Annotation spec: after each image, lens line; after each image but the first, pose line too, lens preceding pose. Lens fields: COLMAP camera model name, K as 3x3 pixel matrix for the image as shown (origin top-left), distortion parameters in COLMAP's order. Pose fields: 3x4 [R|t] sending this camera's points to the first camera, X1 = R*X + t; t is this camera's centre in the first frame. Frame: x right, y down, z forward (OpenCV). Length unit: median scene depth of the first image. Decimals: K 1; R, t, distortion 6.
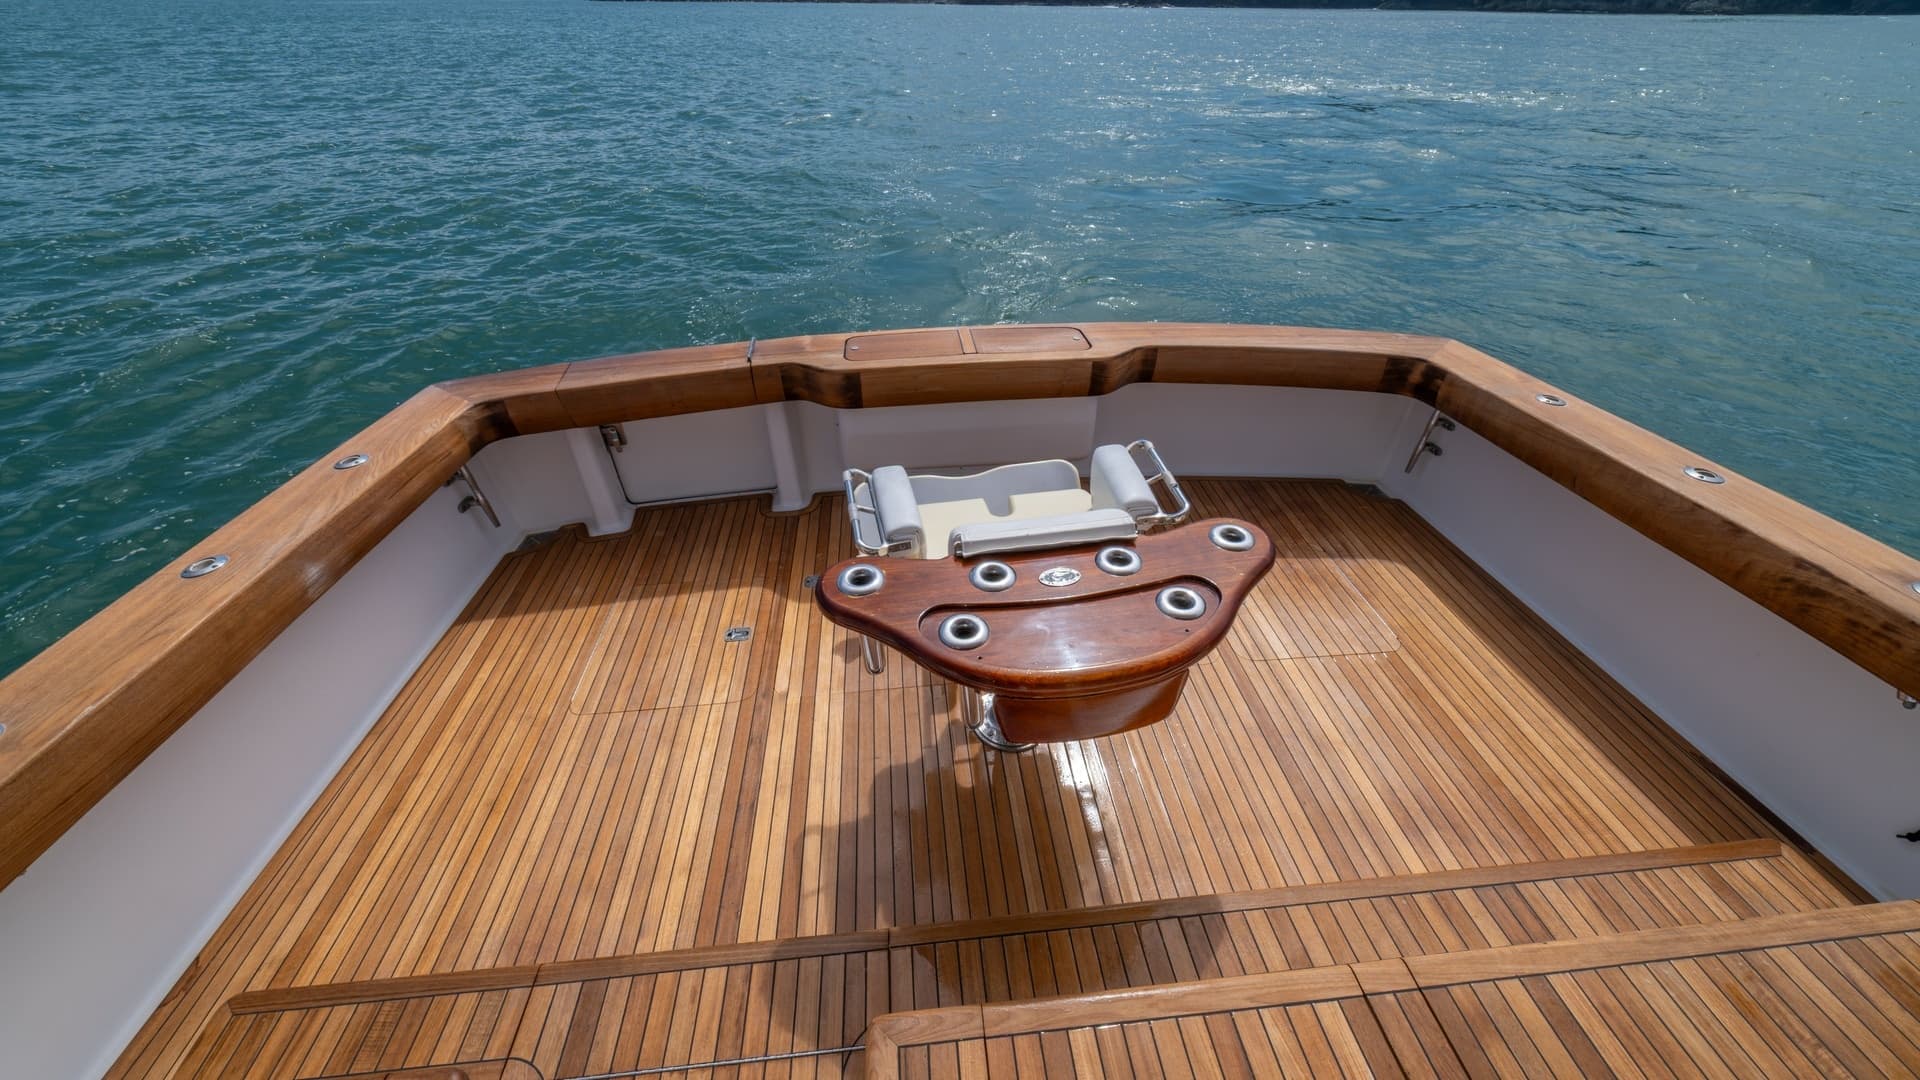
lens RADIAL K [[735.5, 0, 960.0], [0, 735.5, 540.0], [0, 0, 1]] dist [0.000326, 0.000022]
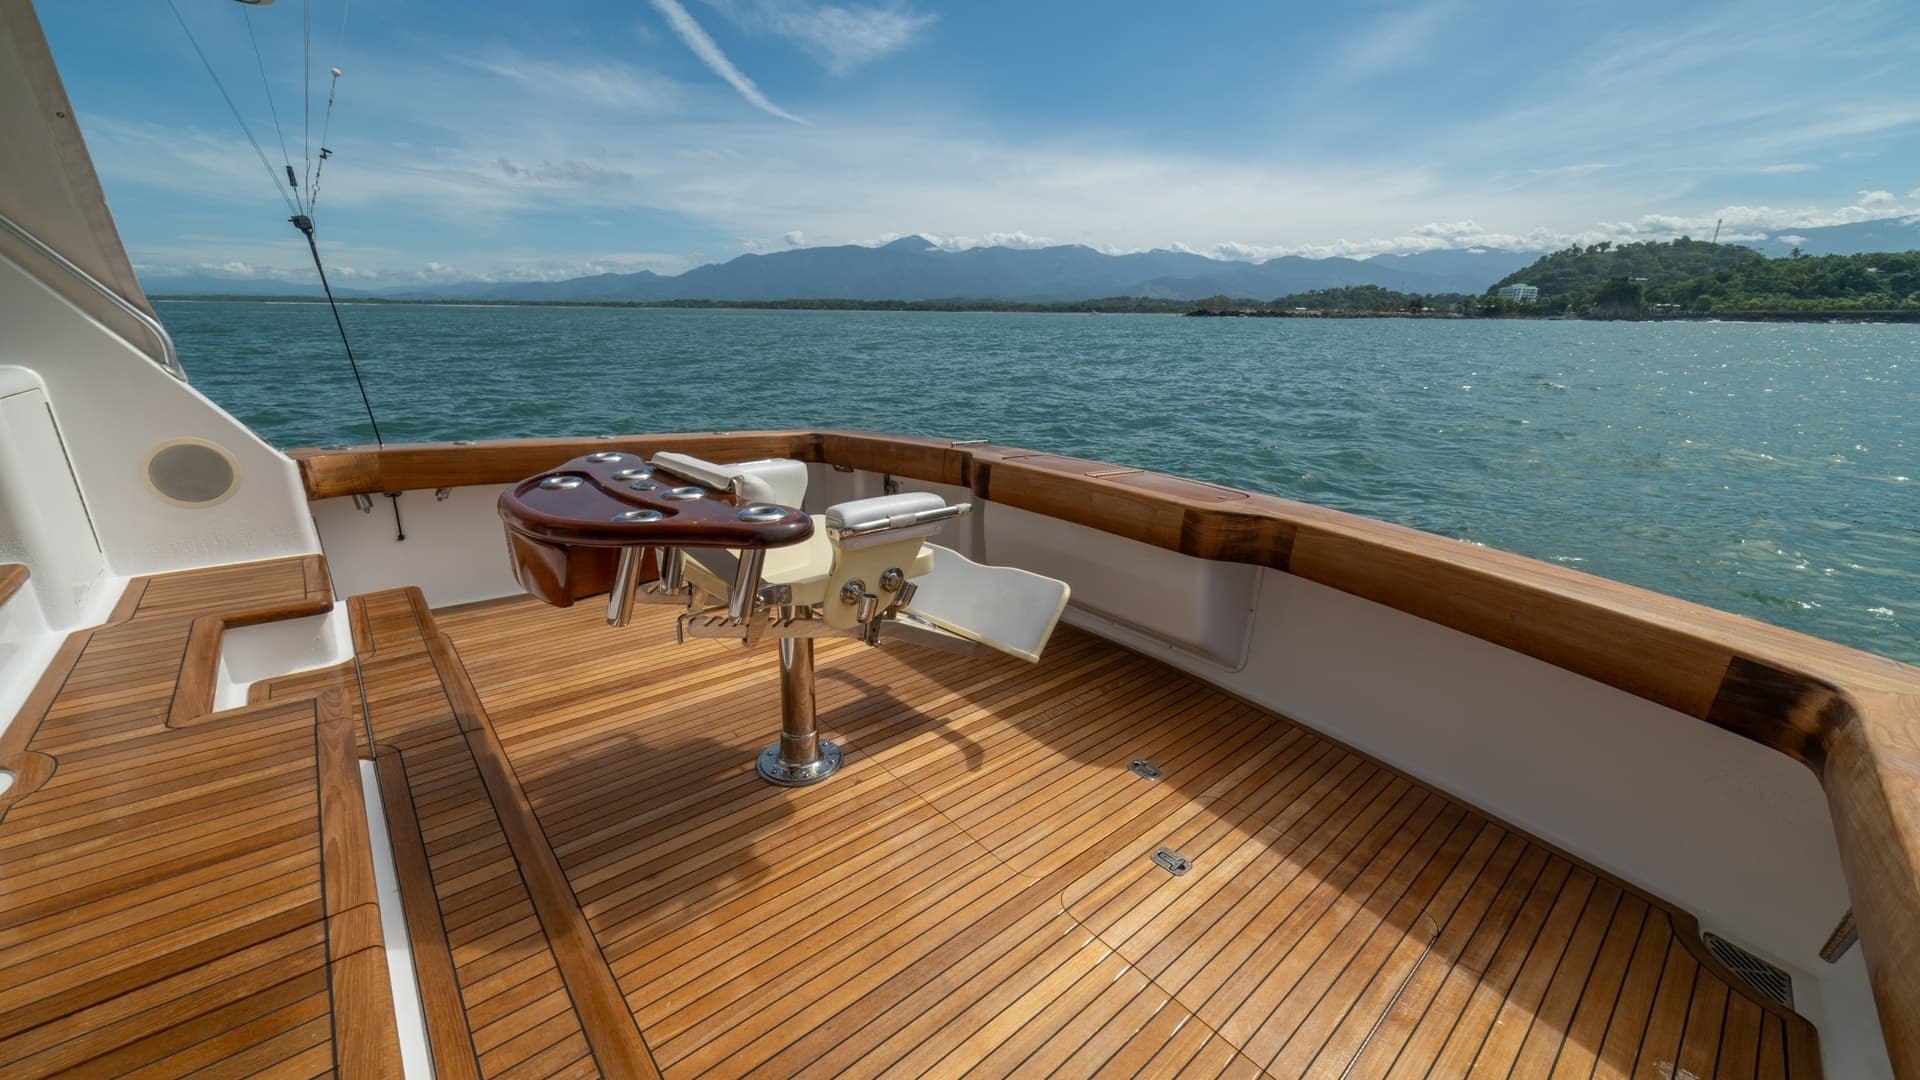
lens RADIAL K [[735.5, 0, 960.0], [0, 735.5, 540.0], [0, 0, 1]] dist [0.000326, 0.000022]
pose [[0.579431, 0.255038, -0.774090, 0.822347], [-0.502200, 0.859775, -0.092645, -0.011854], [0.641915, 0.442429, 0.626260, 0.417401]]
